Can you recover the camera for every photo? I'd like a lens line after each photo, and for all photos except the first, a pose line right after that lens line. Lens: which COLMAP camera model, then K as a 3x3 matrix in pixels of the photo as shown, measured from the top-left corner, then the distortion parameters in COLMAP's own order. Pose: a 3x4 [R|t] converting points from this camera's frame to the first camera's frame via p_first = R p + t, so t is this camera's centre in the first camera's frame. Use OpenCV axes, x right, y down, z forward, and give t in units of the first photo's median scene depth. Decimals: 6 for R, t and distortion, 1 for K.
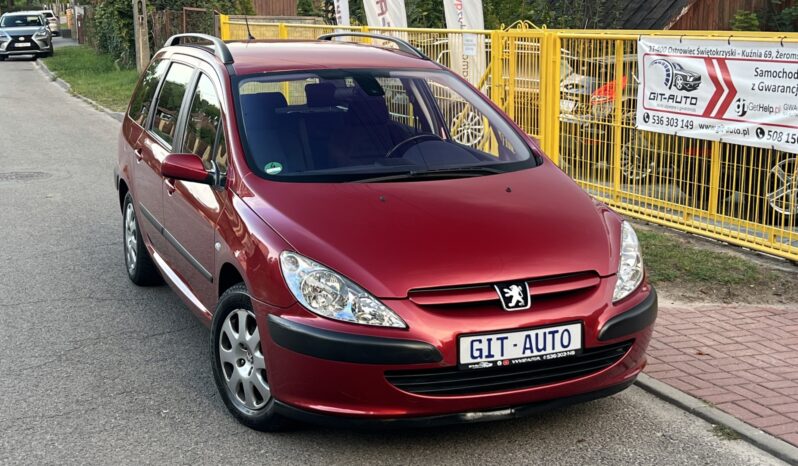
lens RADIAL K [[1137.0, 0, 399.8], [0, 1137.0, 231.0], [0, 0, 1]] dist [0.080490, 0.000000]
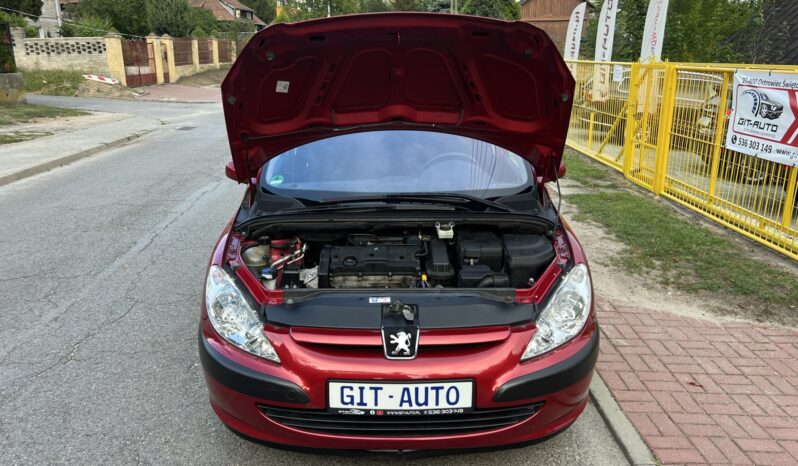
lens RADIAL K [[626.8, 0, 394.9], [0, 626.8, 232.4], [0, 0, 1]] dist [0.064743, -0.073703]
pose [[0.926980, 0.107467, -0.359387, 0.234881], [-0.075195, 0.991872, 0.102645, -0.076650], [0.367497, -0.068126, 0.927526, 0.436369]]
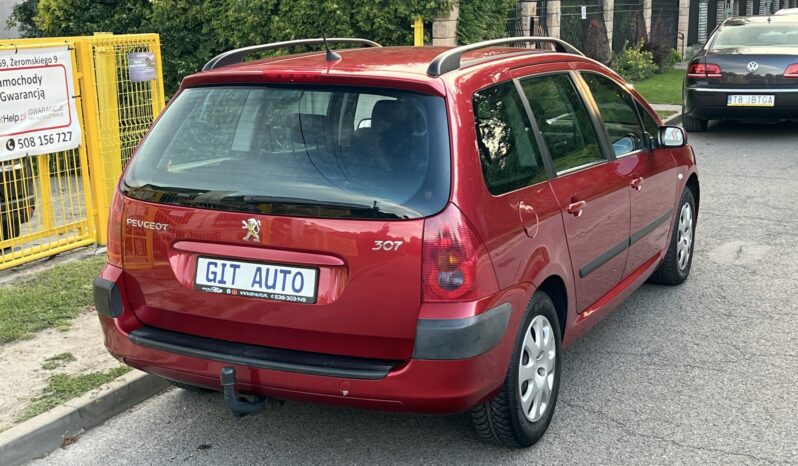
lens RADIAL K [[1070.1, 0, 404.2], [0, 1070.1, 219.7], [0, 0, 1]] dist [0.094452, 0.000000]
pose [[-0.660273, -0.134979, 0.738796, -0.881664], [0.162702, 0.934647, 0.316170, -0.391176], [-0.733190, 0.328962, -0.595161, 1.980906]]
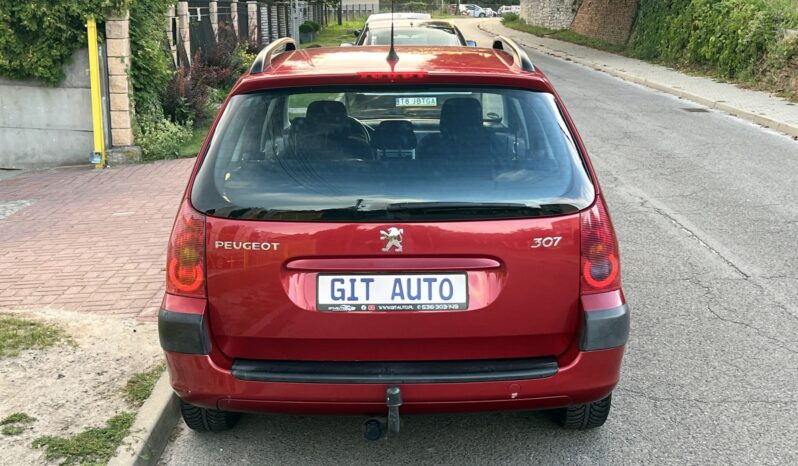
lens RADIAL K [[1070.1, 0, 403.4], [0, 1070.1, 211.6], [0, 0, 1]] dist [0.094452, 0.000000]
pose [[-0.924699, -0.065700, 0.374986, -0.517870], [0.081346, 0.928148, 0.363213, -0.439913], [-0.371905, 0.366367, -0.852914, 2.216538]]
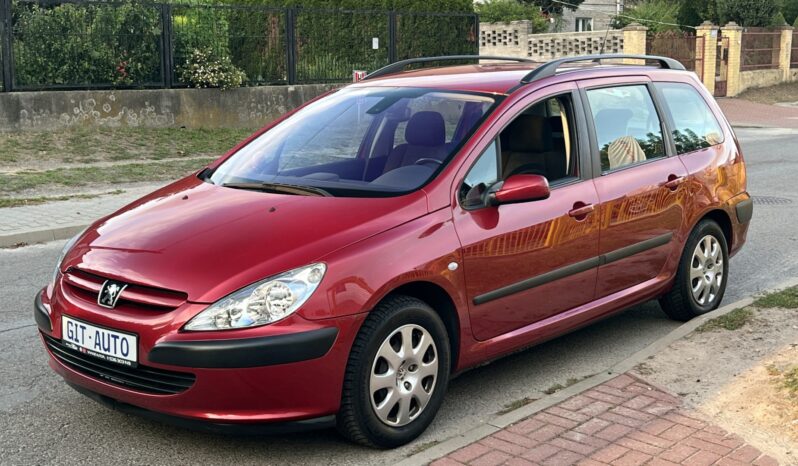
lens RADIAL K [[1070.1, 0, 403.6], [0, 1070.1, 235.6], [0, 0, 1]] dist [0.094452, 0.000000]
pose [[0.441430, 0.153296, -0.884104, 0.930681], [-0.169362, 0.981823, 0.085678, -0.108429], [0.881167, 0.111913, 0.459369, 0.658424]]
